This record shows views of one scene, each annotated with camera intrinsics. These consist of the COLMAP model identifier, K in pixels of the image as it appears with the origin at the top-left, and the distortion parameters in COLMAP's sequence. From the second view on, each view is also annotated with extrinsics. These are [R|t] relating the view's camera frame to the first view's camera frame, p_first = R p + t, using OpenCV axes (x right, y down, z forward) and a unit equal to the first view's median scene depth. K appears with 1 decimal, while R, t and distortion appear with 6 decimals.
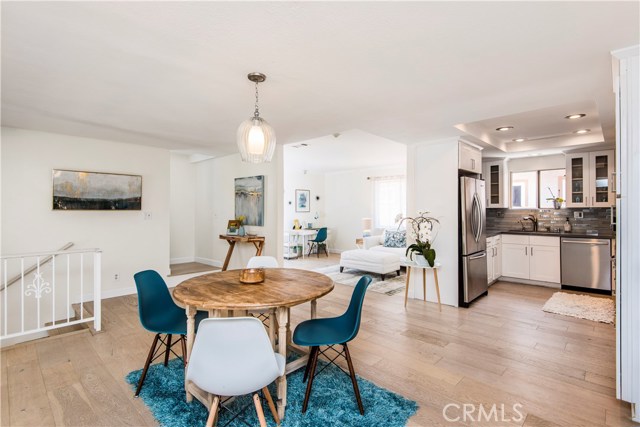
lens RADIAL K [[304.7, 0, 318.3], [0, 304.7, 211.8], [0, 0, 1]] dist [0.003579, 0.000127]
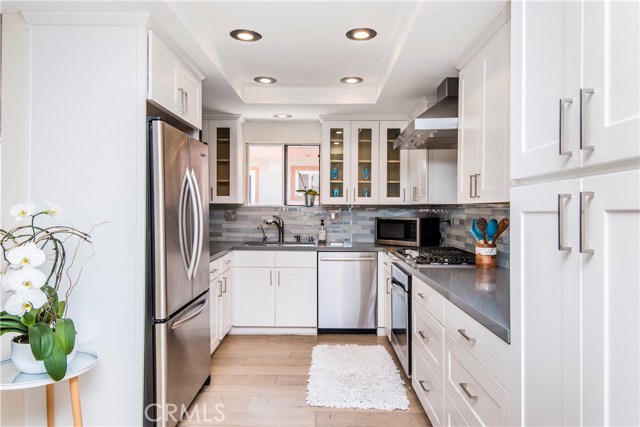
lens RADIAL K [[432.0, 0, 319.0], [0, 432.0, 212.9], [0, 0, 1]] dist [-0.001773, -0.000724]
pose [[0.729034, 0.002922, 0.684471, 0.189411], [-0.009577, 0.999937, 0.005933, -0.001788], [-0.684410, -0.010881, 0.729016, 0.347999]]
